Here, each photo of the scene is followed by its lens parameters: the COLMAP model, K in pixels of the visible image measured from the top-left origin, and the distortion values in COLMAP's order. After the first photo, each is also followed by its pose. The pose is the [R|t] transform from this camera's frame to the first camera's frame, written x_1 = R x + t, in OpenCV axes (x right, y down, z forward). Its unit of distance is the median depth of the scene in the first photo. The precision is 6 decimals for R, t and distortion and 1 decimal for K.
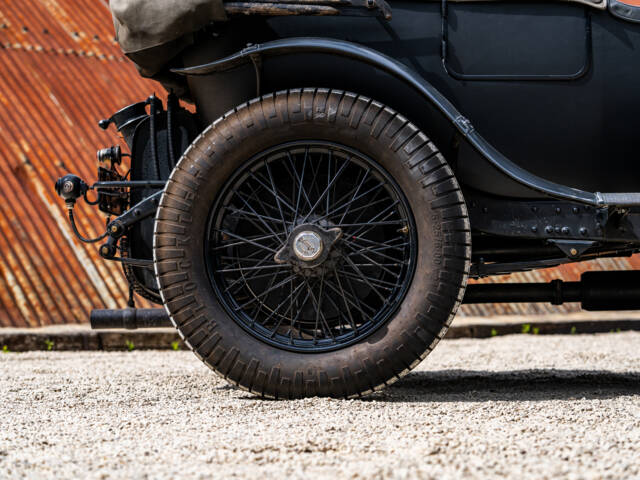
lens RADIAL K [[1957.2, 0, 320.0], [0, 1957.2, 240.0], [0, 0, 1]] dist [-0.047201, -0.291011]
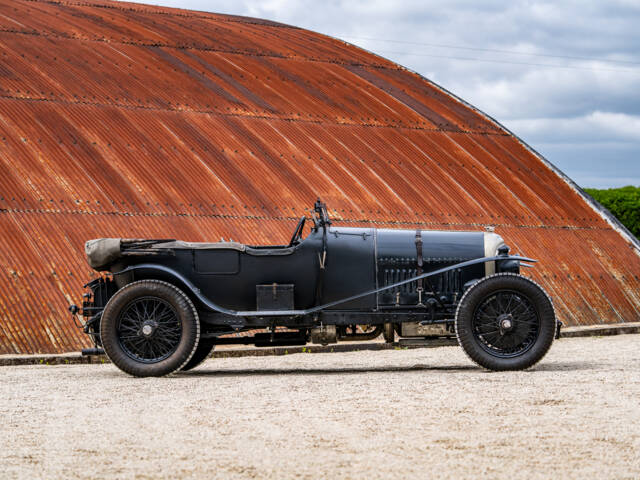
lens RADIAL K [[2171.4, 0, 320.0], [0, 2171.4, 240.0], [0, 0, 1]] dist [0.016269, -1.363030]
pose [[0.999711, -0.014722, -0.019010, 0.312459], [0.014720, 0.999892, -0.000207, -0.125783], [0.019011, -0.000073, 0.999819, -2.305395]]
